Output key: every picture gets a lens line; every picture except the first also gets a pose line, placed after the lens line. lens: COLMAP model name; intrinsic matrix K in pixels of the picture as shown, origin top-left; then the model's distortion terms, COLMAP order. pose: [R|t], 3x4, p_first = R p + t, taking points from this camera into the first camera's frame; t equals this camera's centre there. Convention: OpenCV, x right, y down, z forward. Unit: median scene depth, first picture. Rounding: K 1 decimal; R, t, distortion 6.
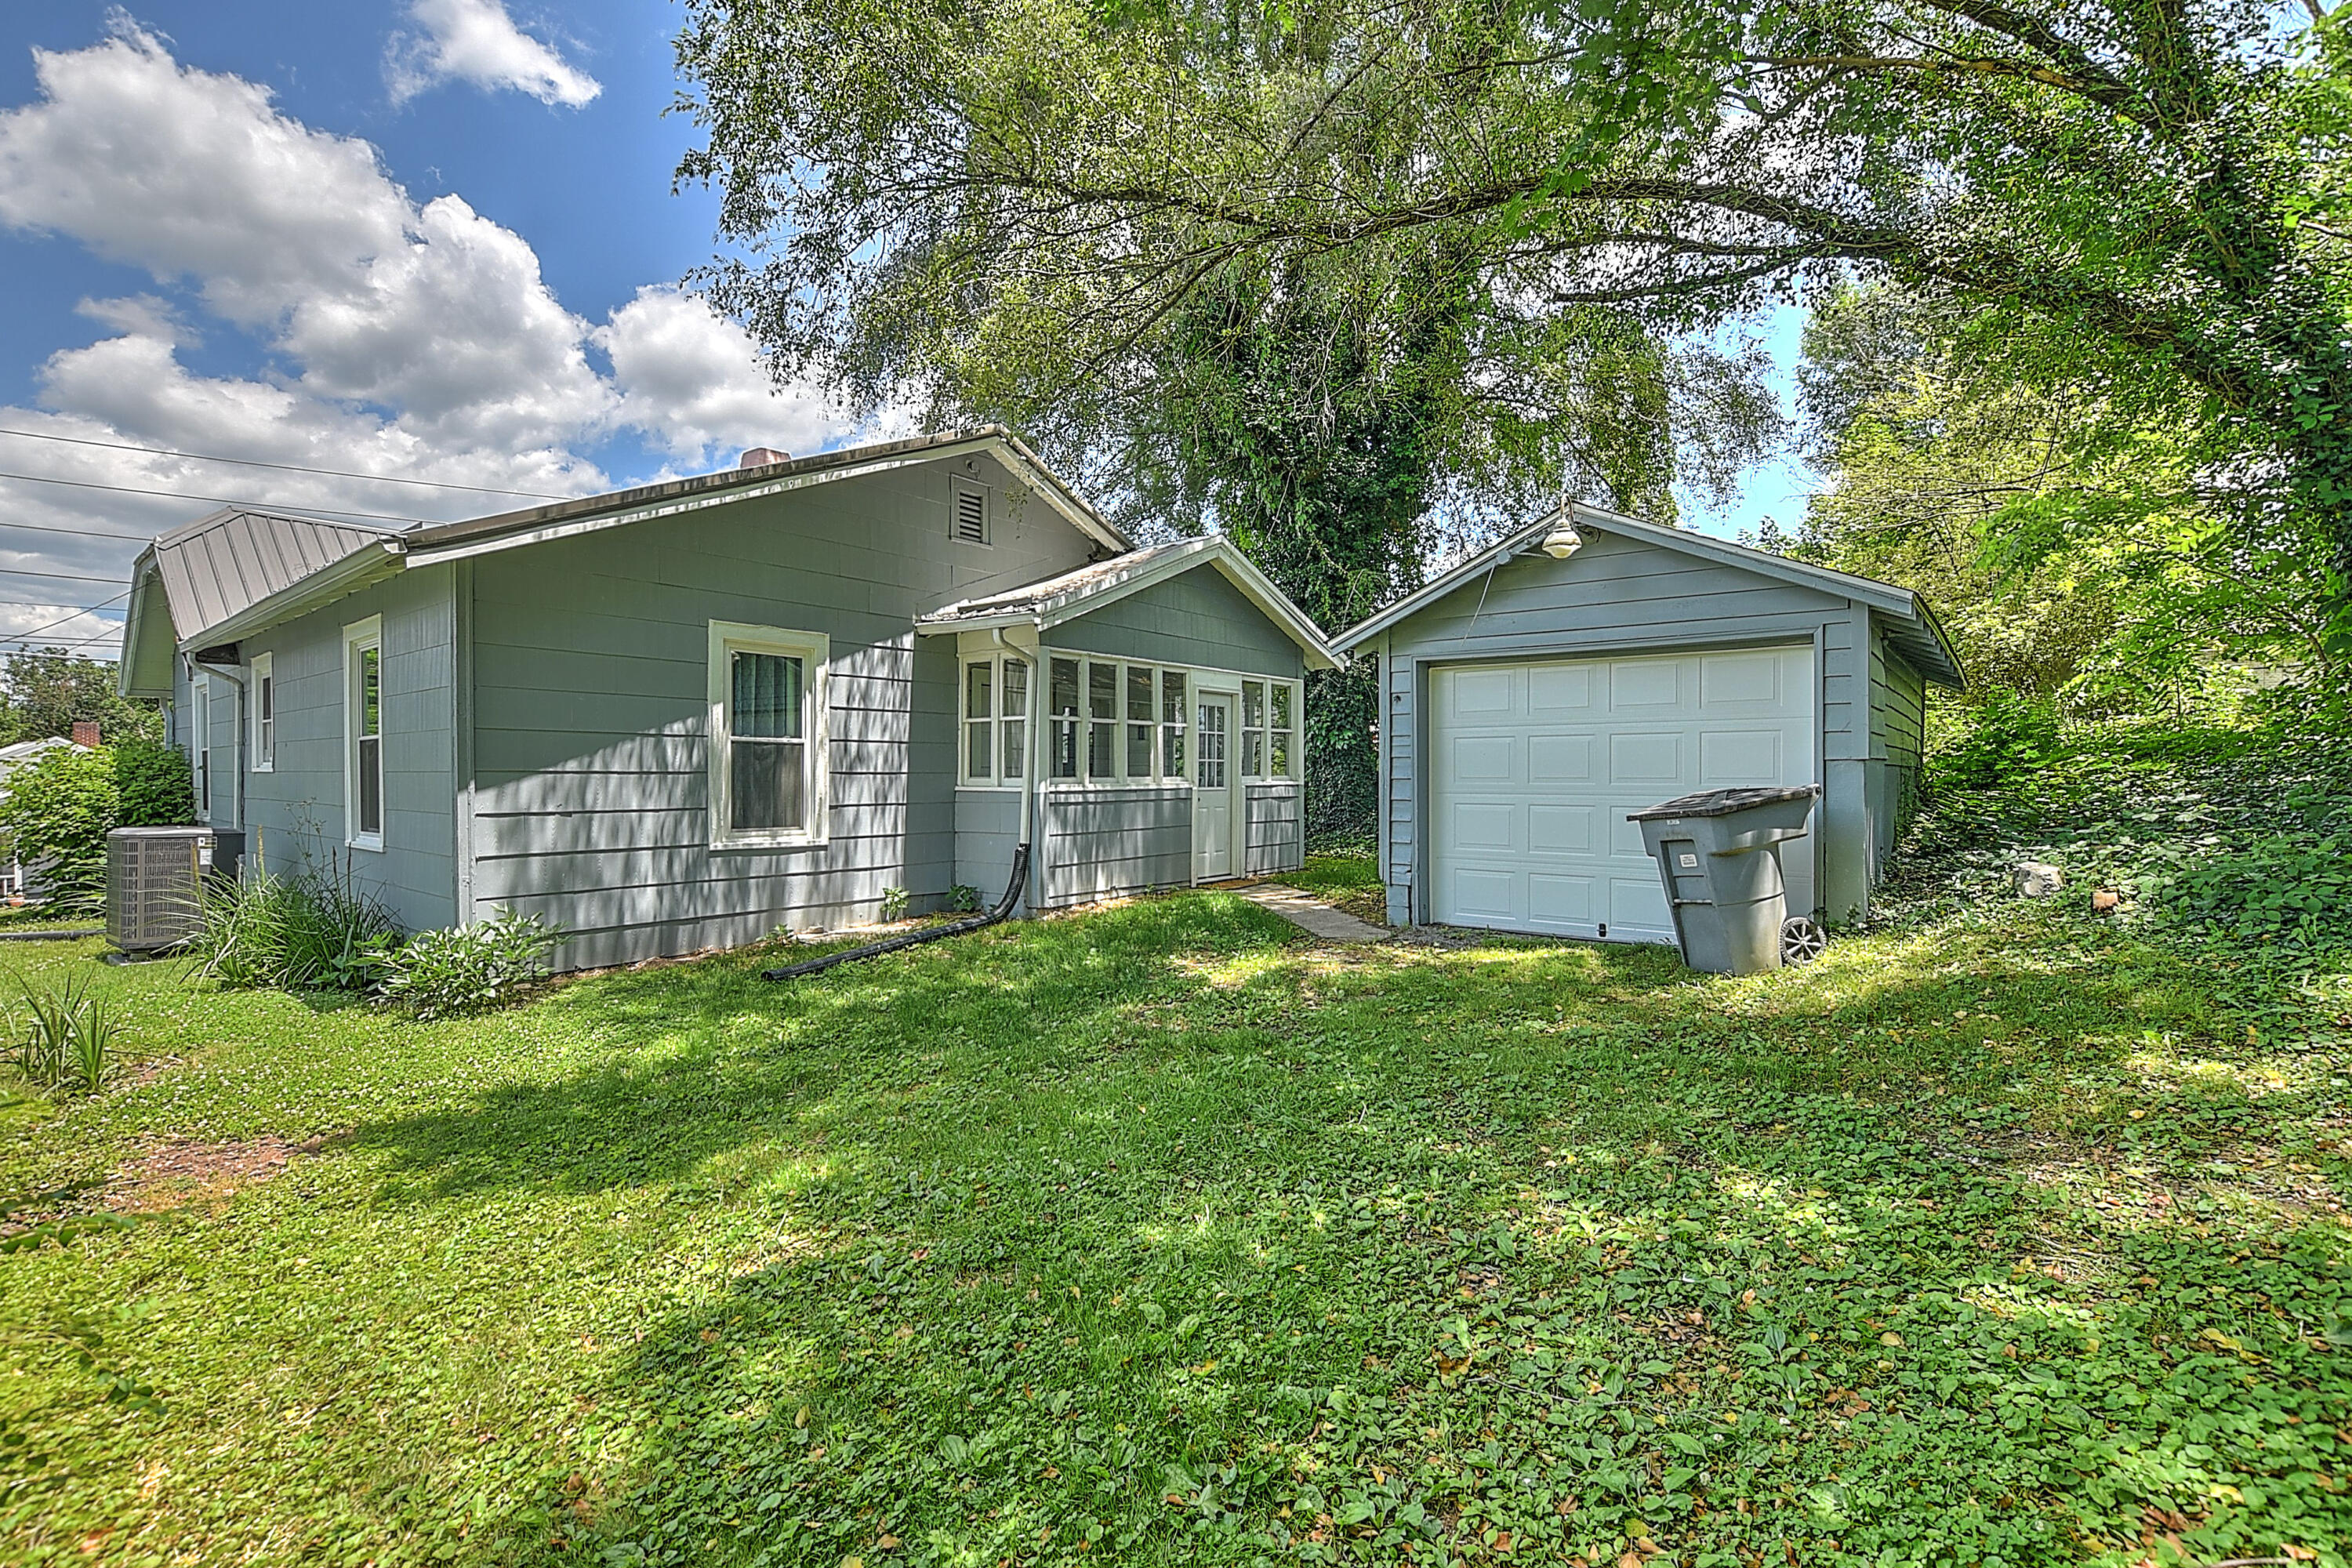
lens RADIAL K [[1047.0, 0, 1136.7], [0, 1047.0, 780.9], [0, 0, 1]] dist [0.024016, 0.000158]
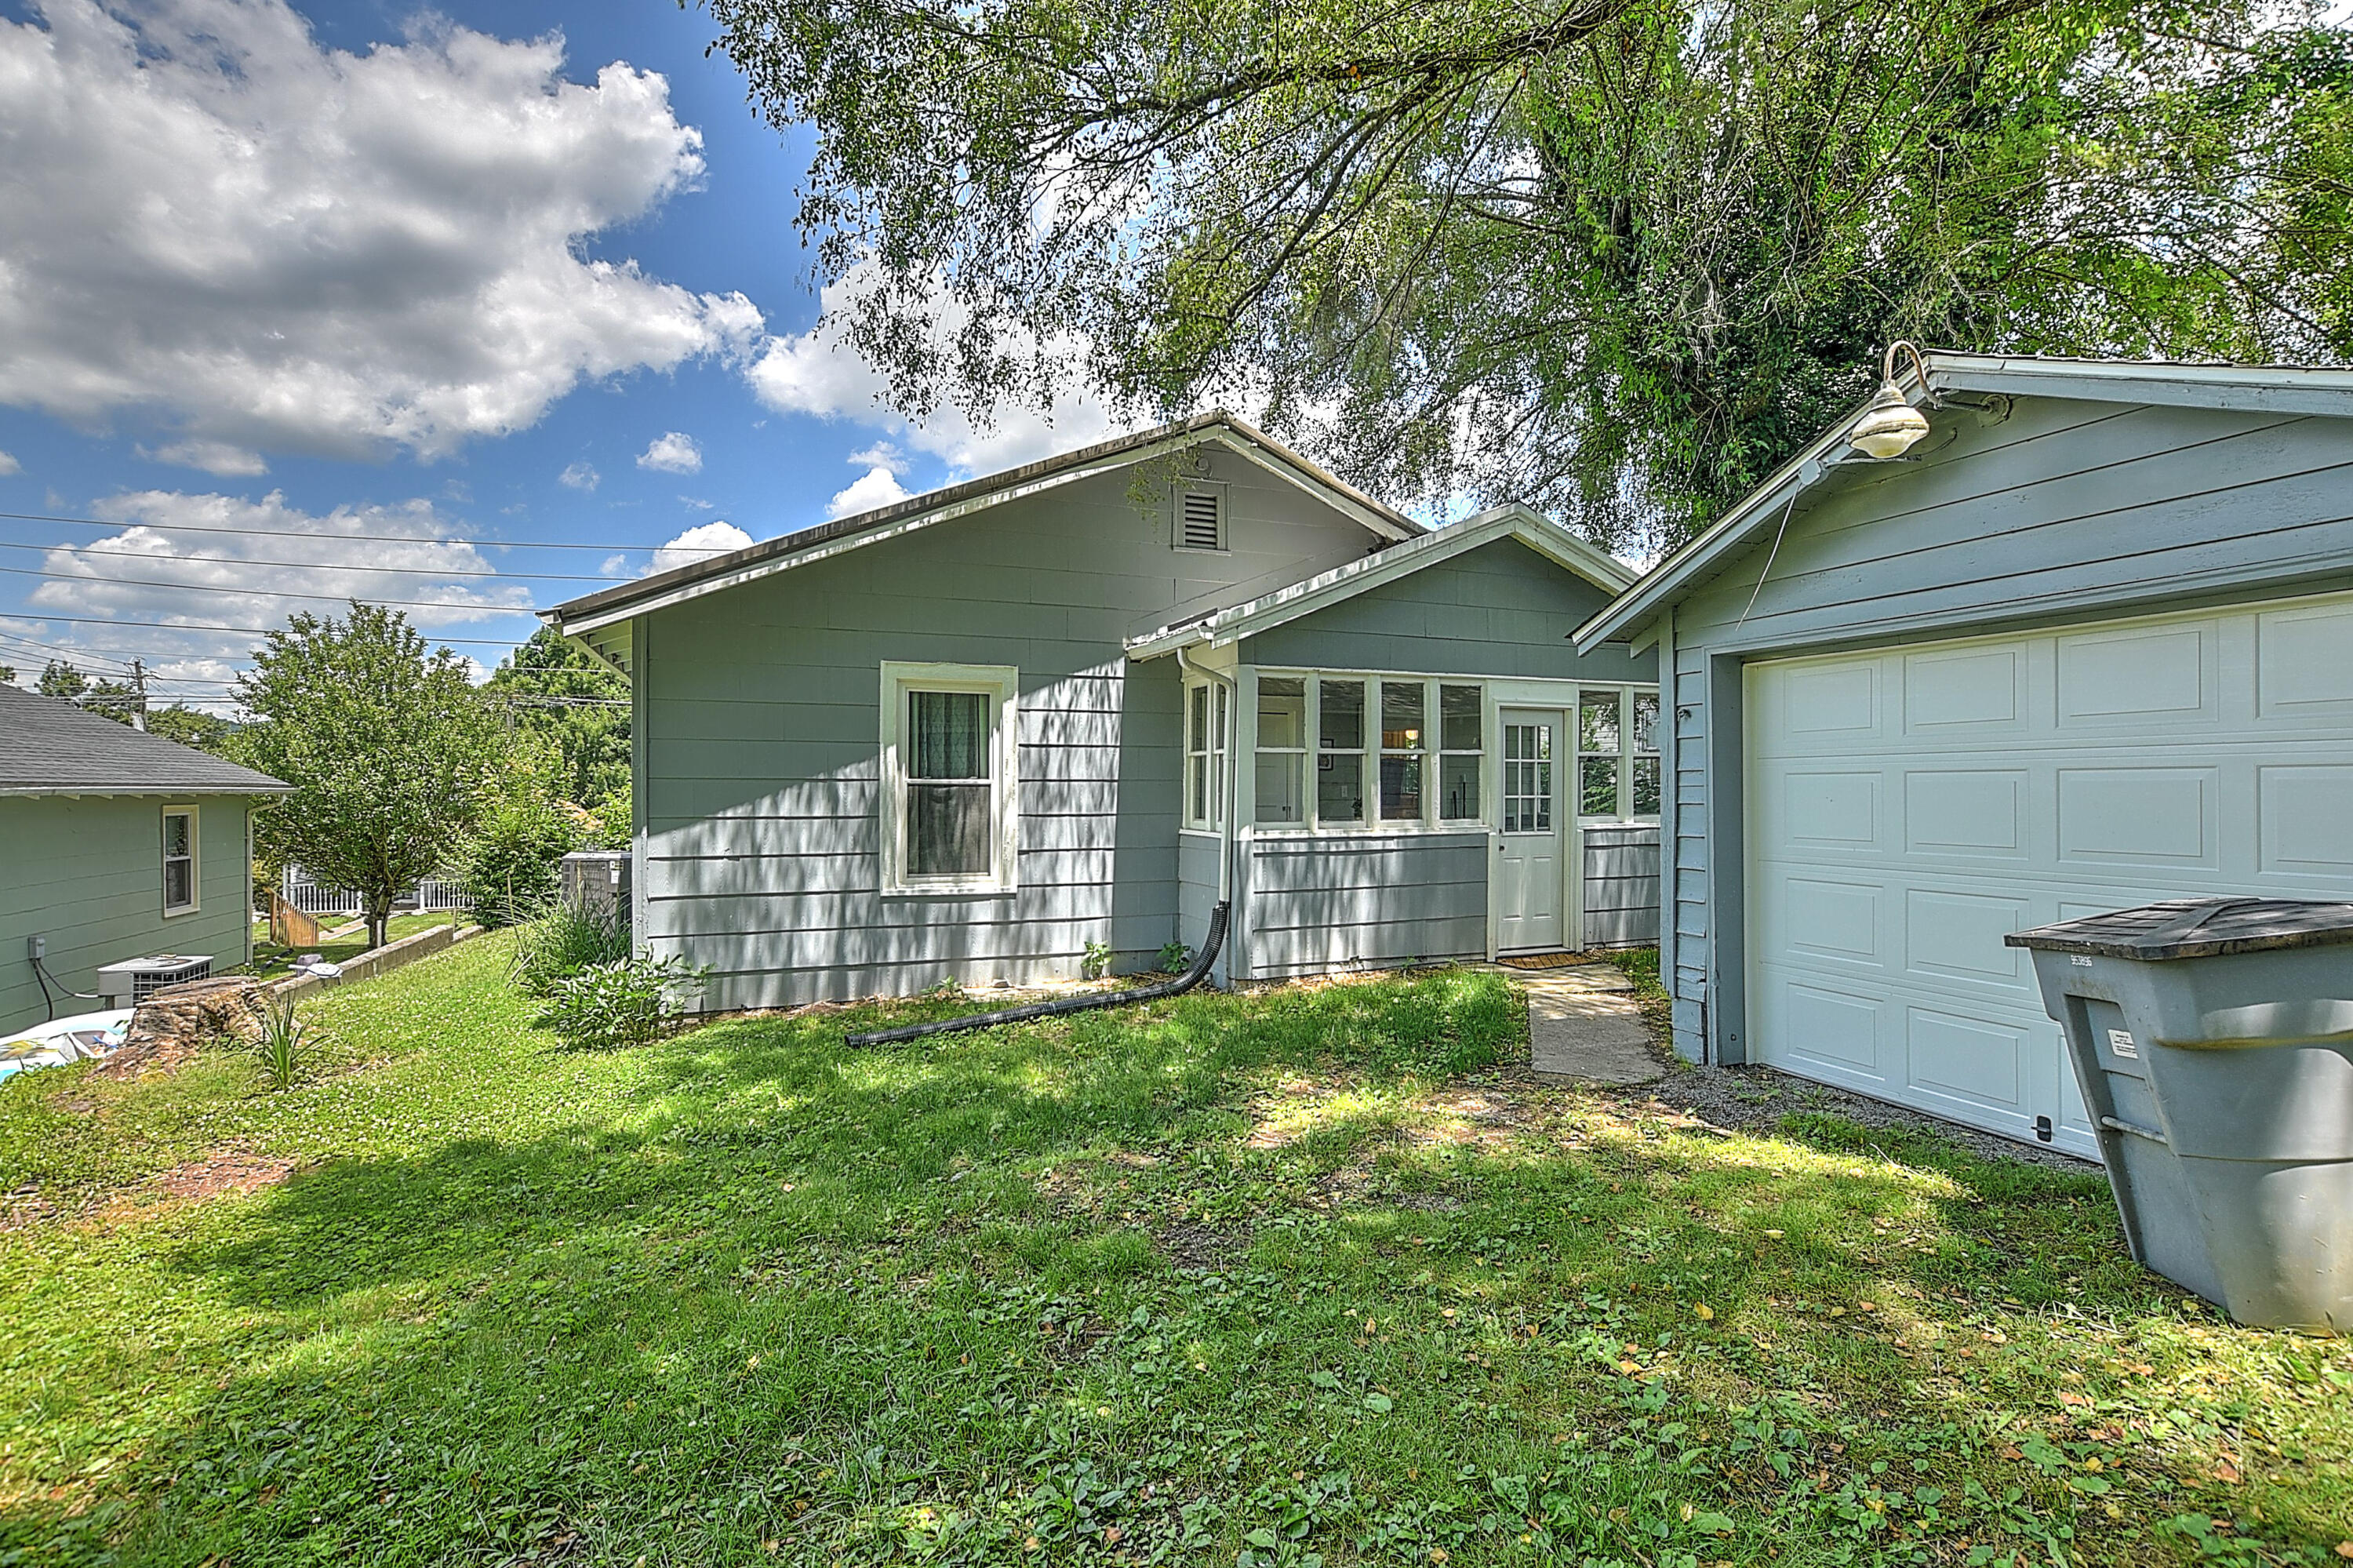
lens RADIAL K [[1025.7, 0, 1172.9], [0, 1025.7, 790.2], [0, 0, 1]] dist [0.000035, 0.000412]
pose [[0.867313, 0.000440, -0.497763, 0.282818], [-0.002047, 0.999994, -0.002681, -0.028247], [0.497759, 0.003344, 0.867309, 0.280785]]
